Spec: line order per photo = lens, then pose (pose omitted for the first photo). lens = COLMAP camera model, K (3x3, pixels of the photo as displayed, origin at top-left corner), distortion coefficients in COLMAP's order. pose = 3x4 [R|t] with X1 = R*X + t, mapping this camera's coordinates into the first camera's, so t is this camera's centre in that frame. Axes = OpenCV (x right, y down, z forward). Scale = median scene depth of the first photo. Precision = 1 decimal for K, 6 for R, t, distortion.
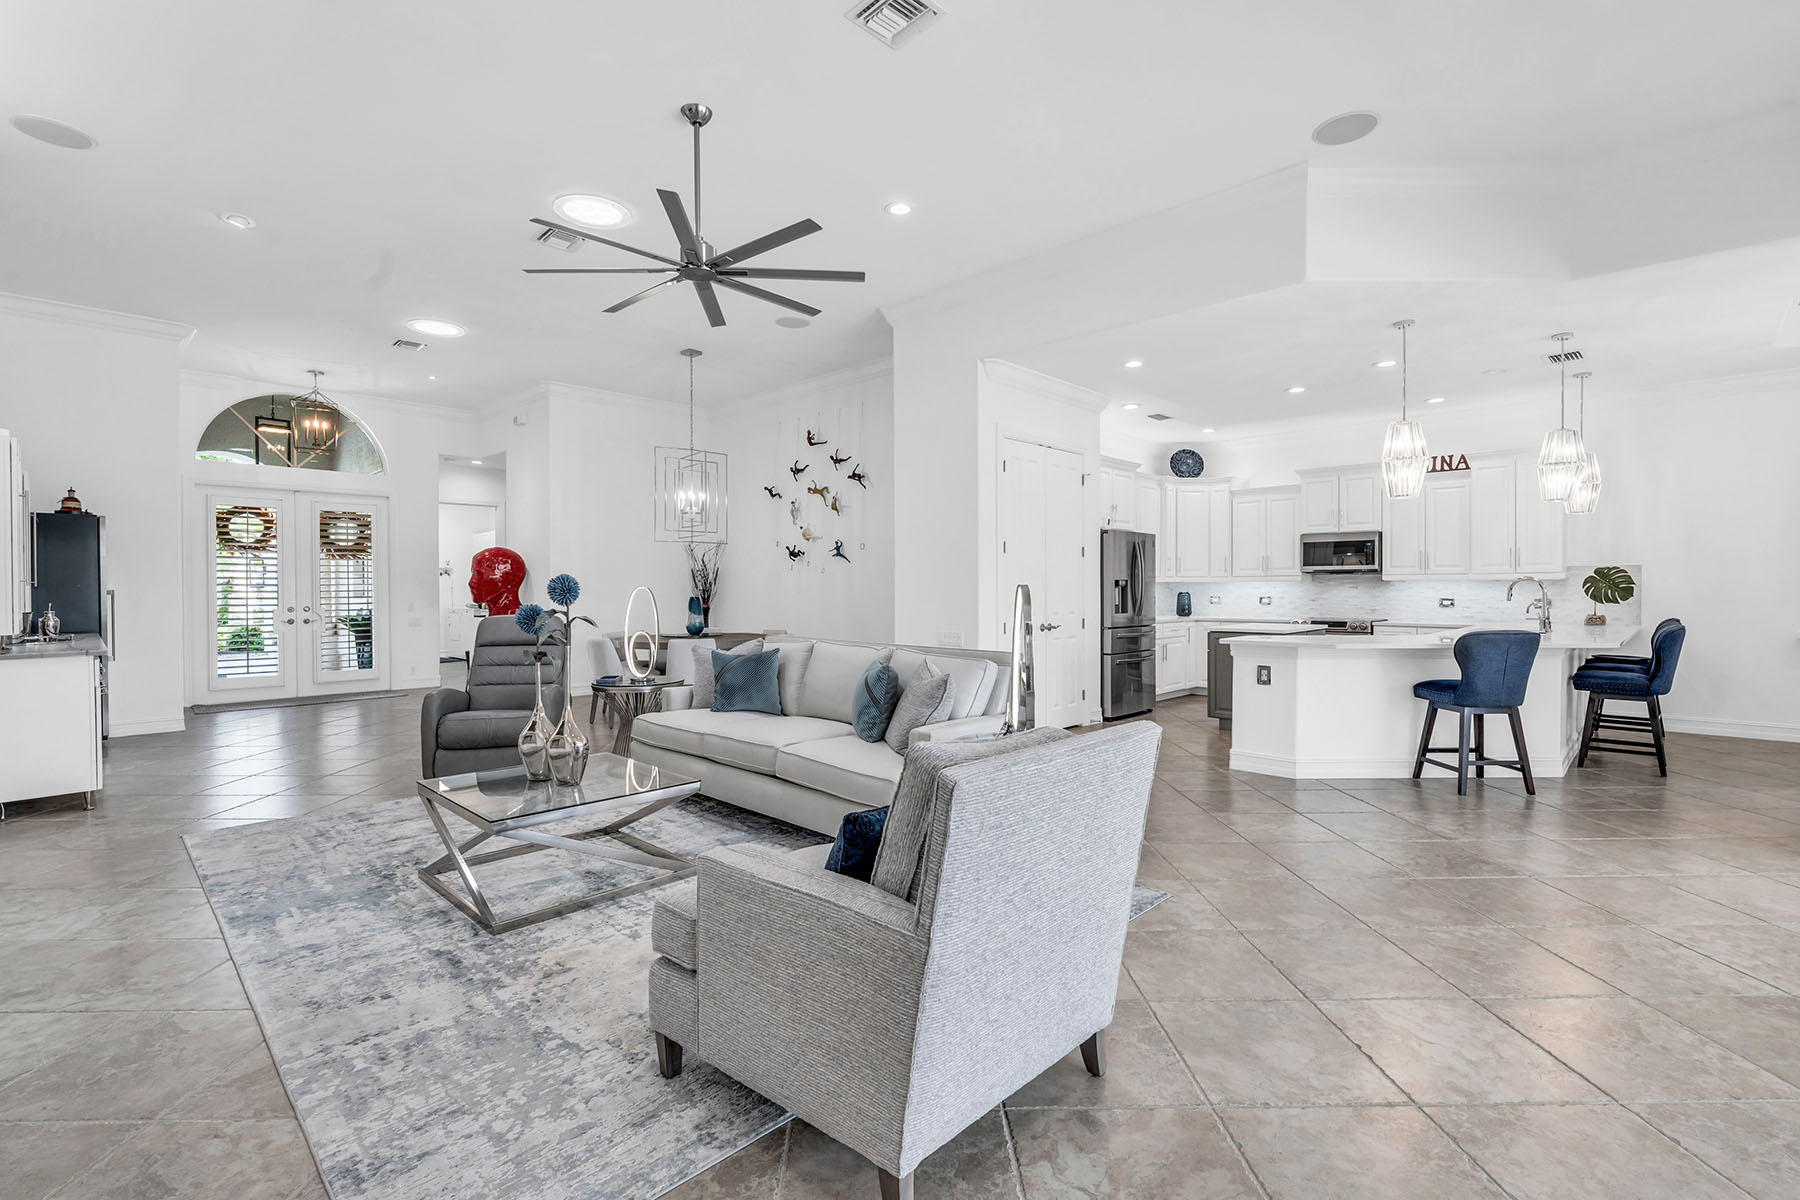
lens RADIAL K [[804.0, 0, 900.1], [0, 804.0, 594.1], [0, 0, 1]] dist [-0.003845, 0.001900]
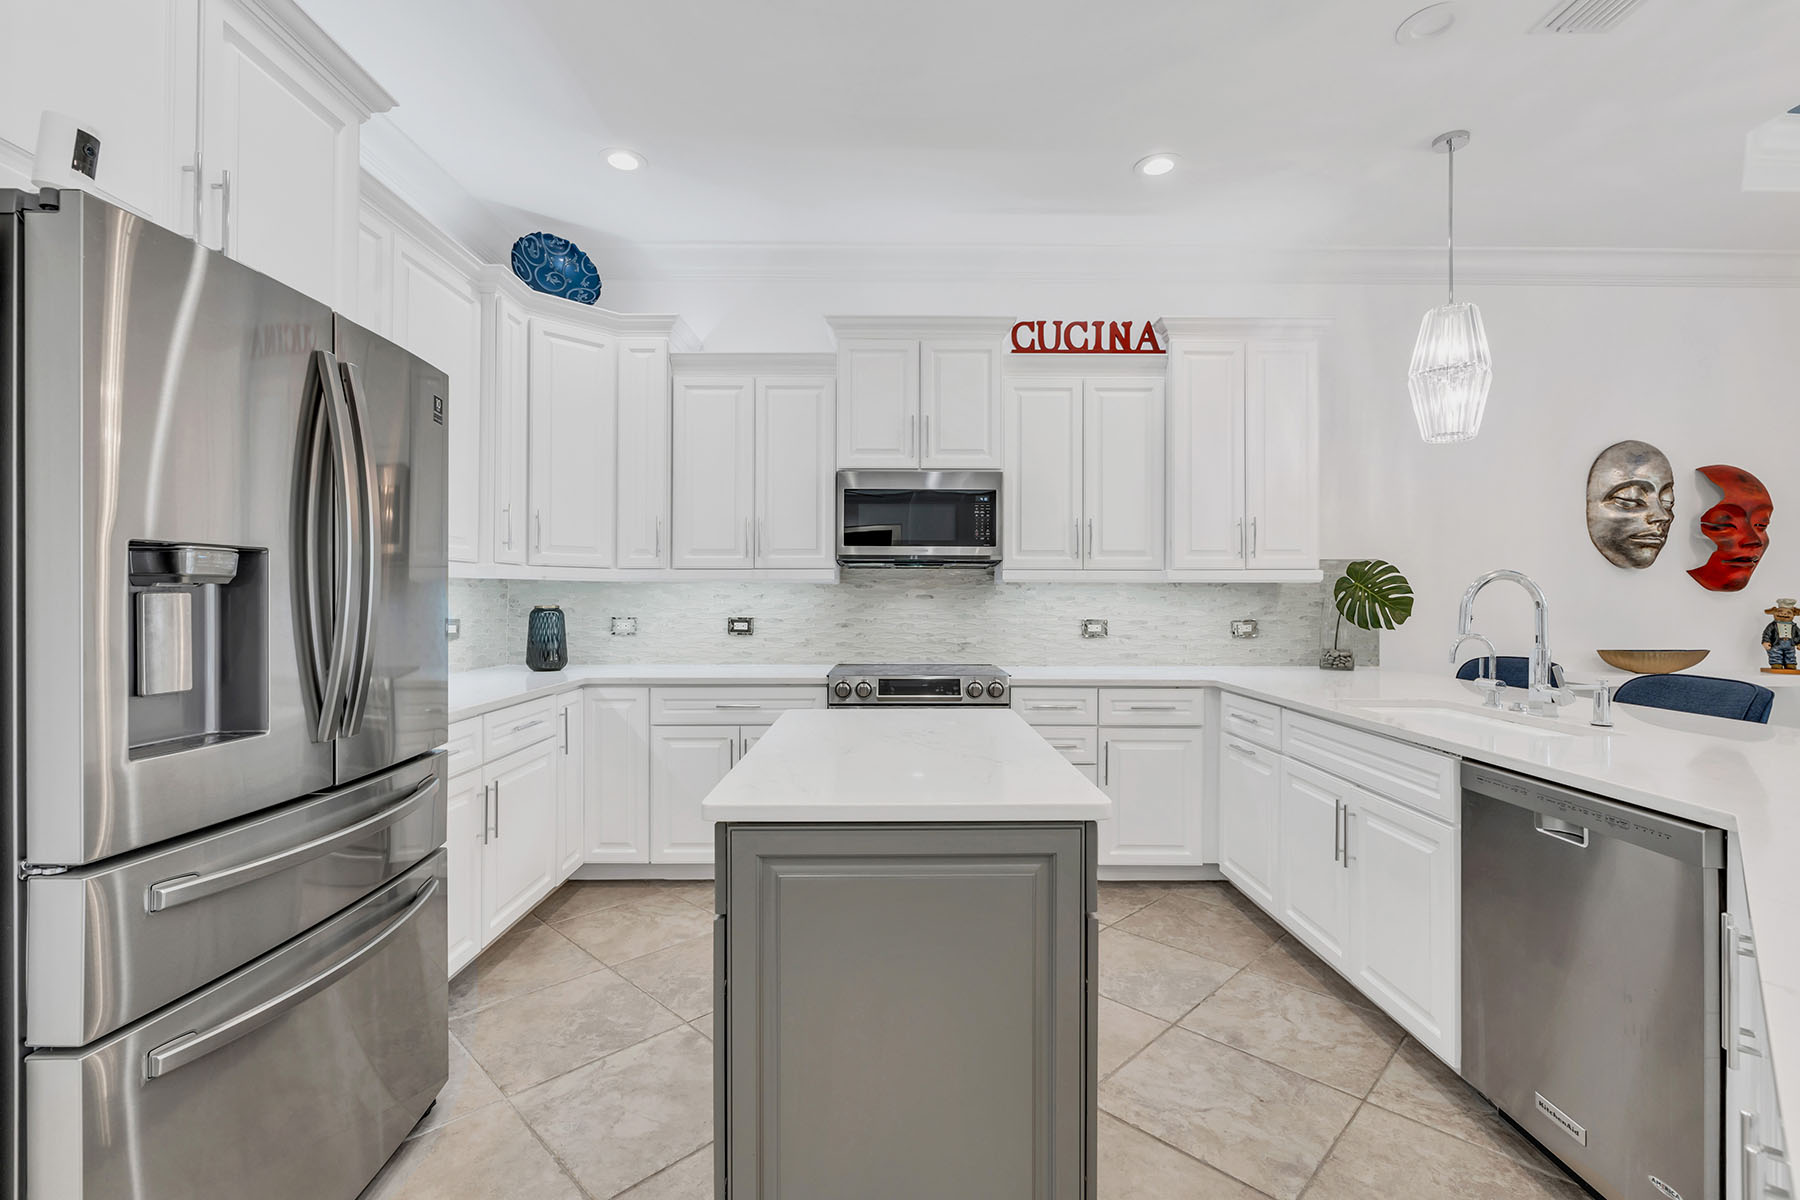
lens RADIAL K [[804.0, 0, 896.4], [0, 804.0, 598.9], [0, 0, 1]] dist [-0.003845, 0.001900]
pose [[0.717521, 0.002945, 0.696530, 0.229222], [0.001091, 0.999985, -0.005352, -0.004838], [-0.696536, 0.004600, 0.717507, 0.680254]]
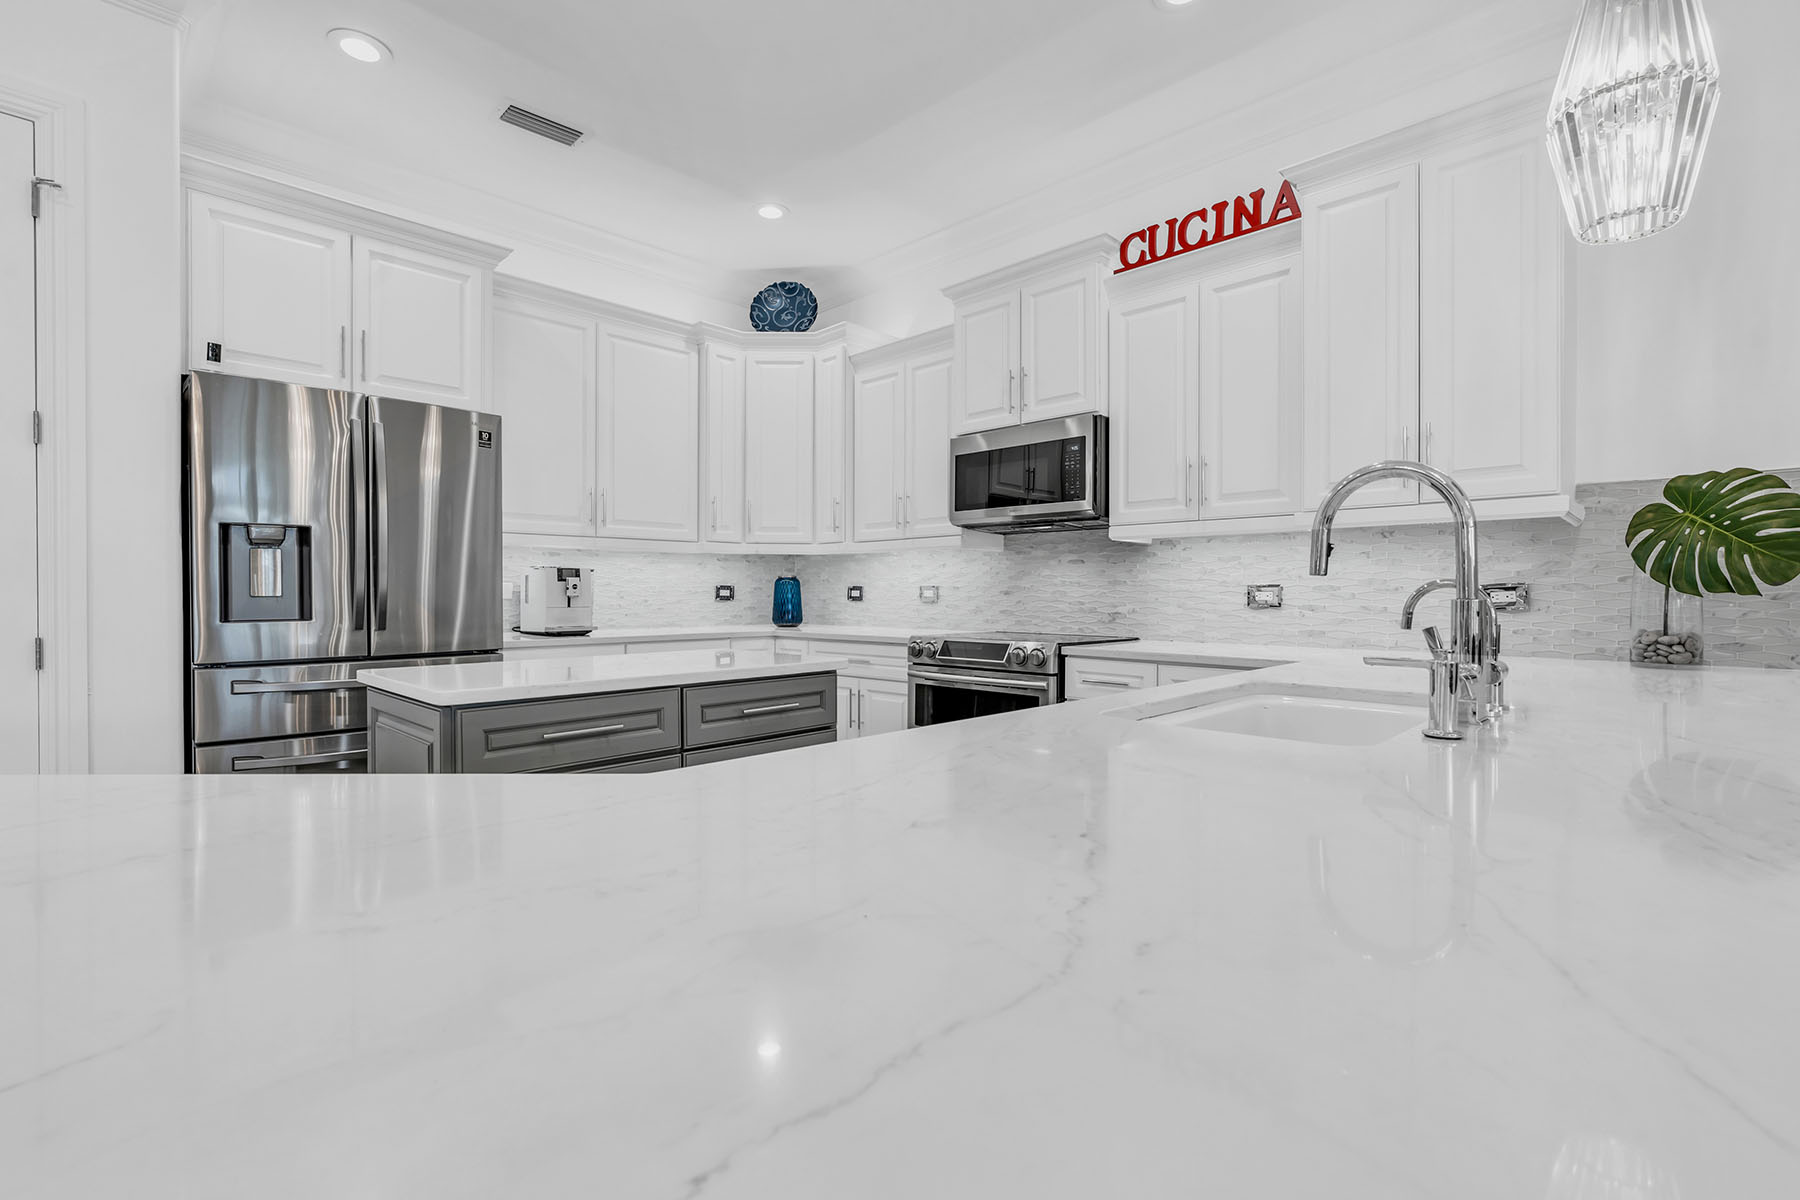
lens RADIAL K [[804.0, 0, 907.3], [0, 804.0, 599.4], [0, 0, 1]] dist [-0.003845, 0.001900]
pose [[0.999986, 0.002234, -0.004746, 0.478462], [-0.002220, 0.999993, 0.003048, 0.010616], [0.004753, -0.003037, 0.999984, 0.573439]]
